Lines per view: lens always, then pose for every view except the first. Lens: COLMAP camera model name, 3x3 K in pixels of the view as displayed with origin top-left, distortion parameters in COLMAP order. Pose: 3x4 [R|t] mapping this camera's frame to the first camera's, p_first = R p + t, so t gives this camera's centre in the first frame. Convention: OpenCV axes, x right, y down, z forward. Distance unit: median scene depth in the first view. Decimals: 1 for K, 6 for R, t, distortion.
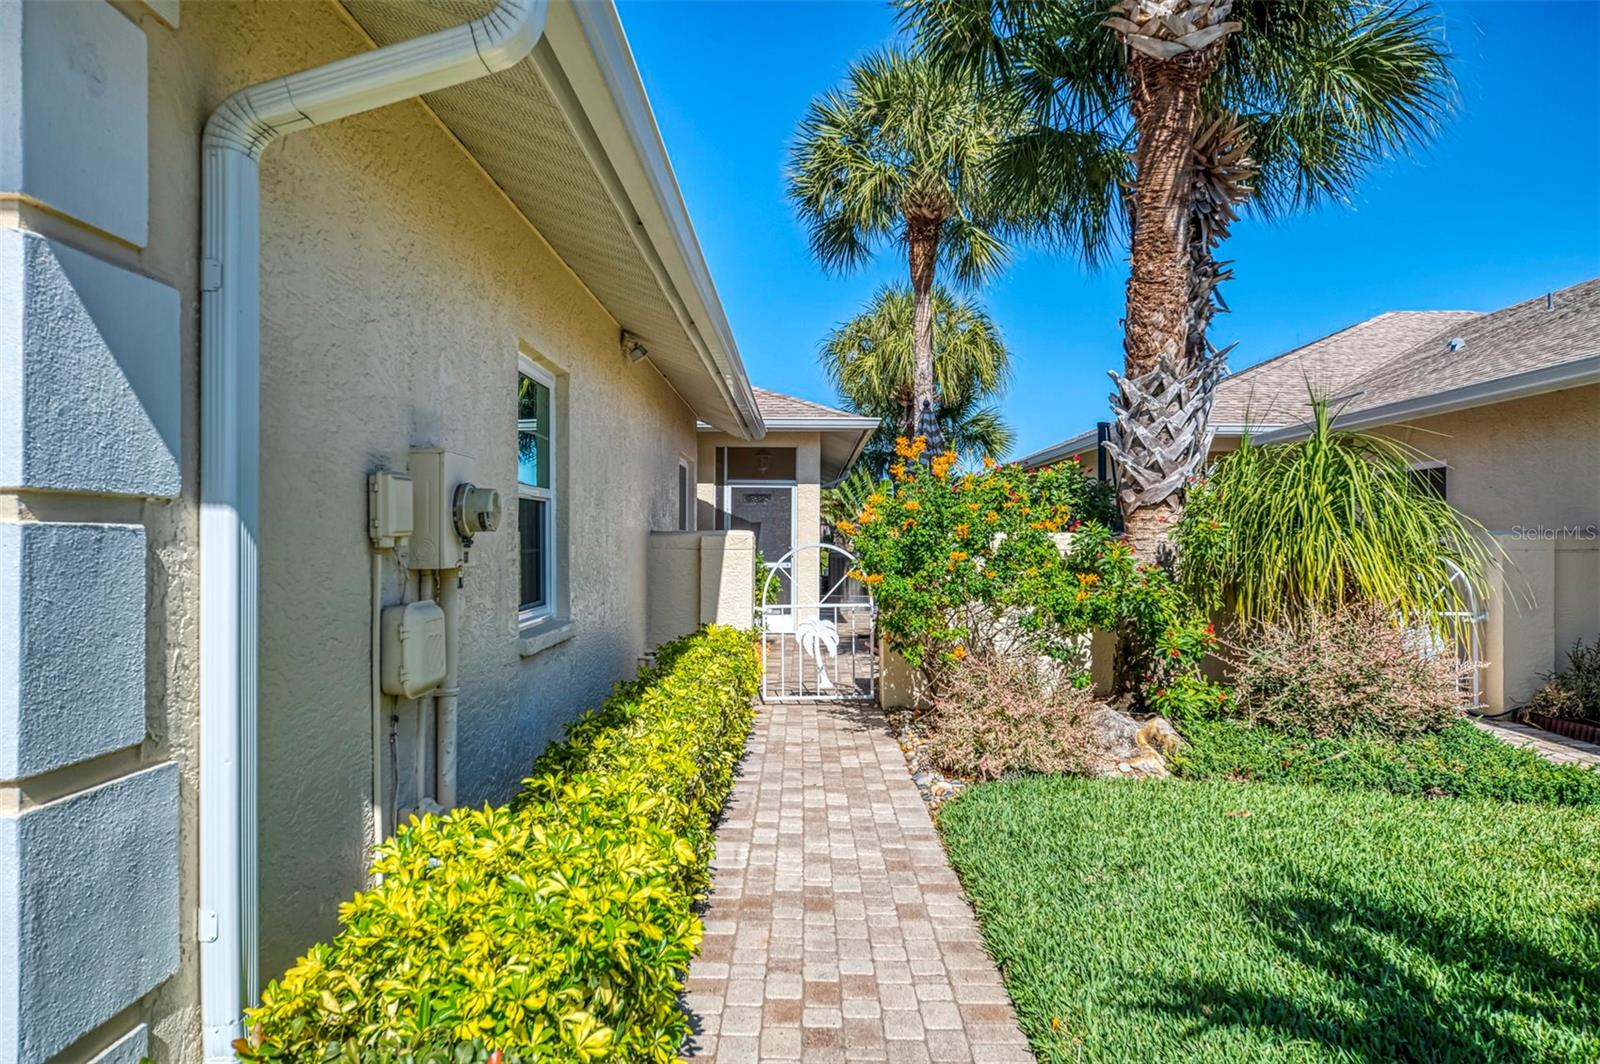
lens RADIAL K [[1107.3, 0, 798.9], [0, 1107.3, 532.2], [0, 0, 1]] dist [-0.002616, 0.000065]
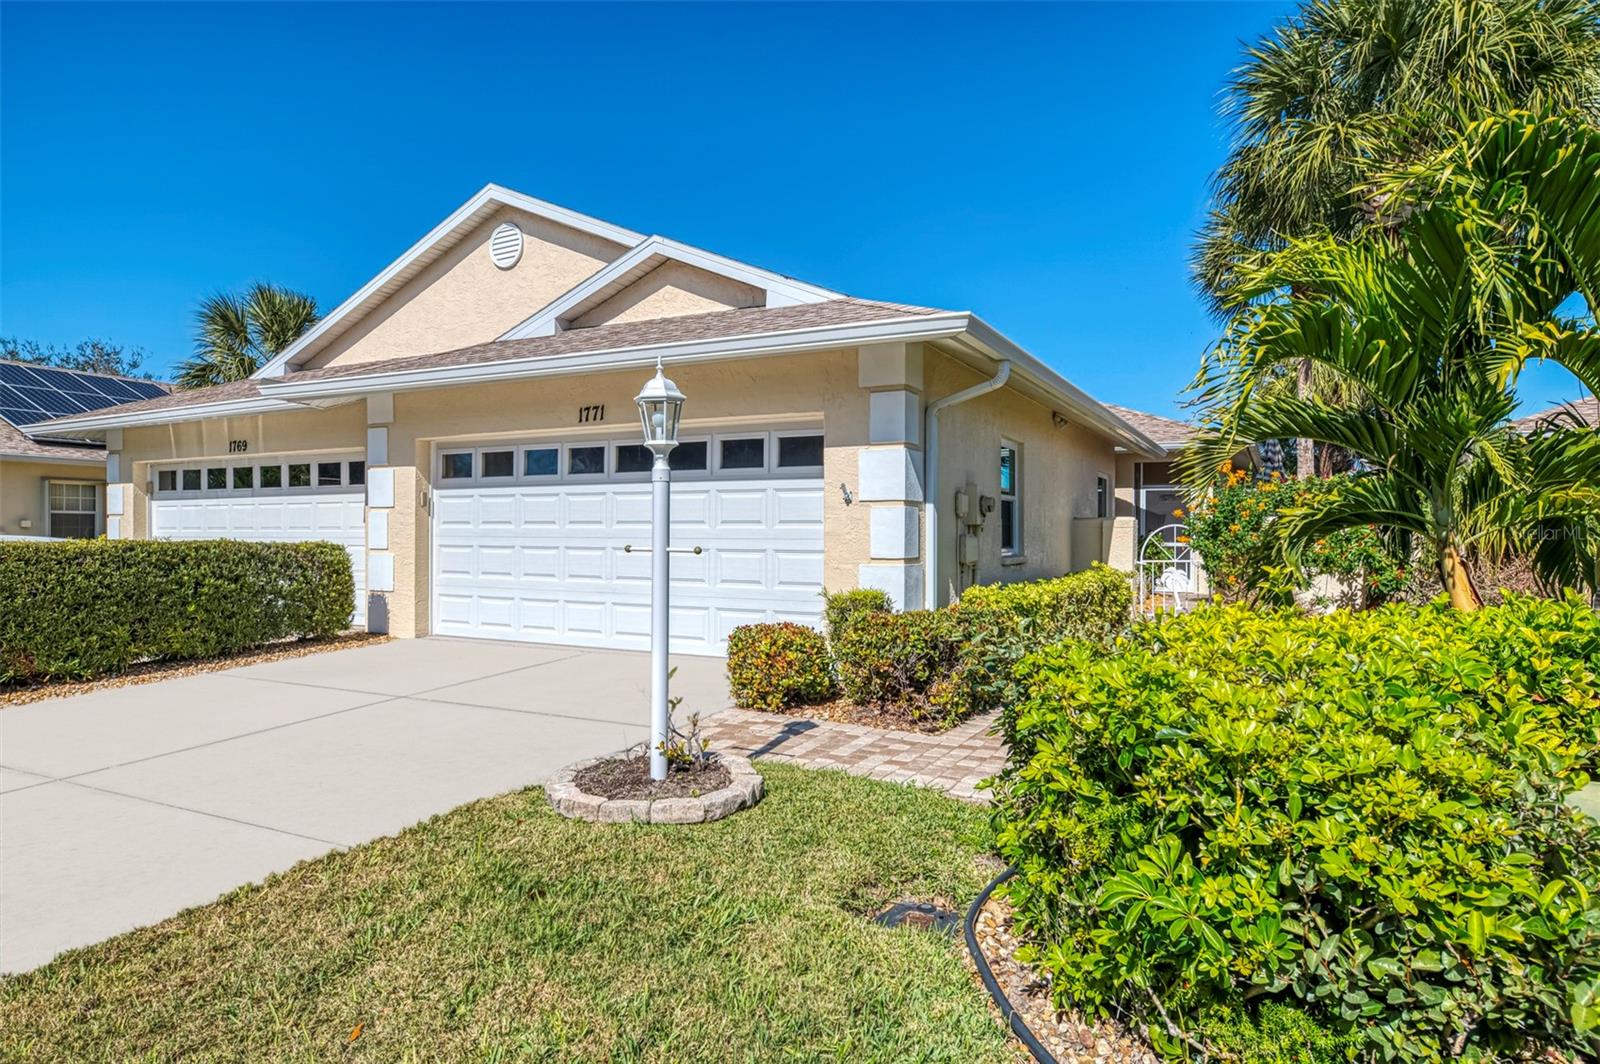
lens RADIAL K [[916.1, 0, 800.6], [0, 916.1, 535.0], [0, 0, 1]] dist [-0.025136, -0.000484]
pose [[0.896403, 0.002780, -0.443230, 0.102472], [0.000737, 0.999970, 0.007762, 0.012477], [0.443238, -0.007284, 0.896374, -0.421266]]
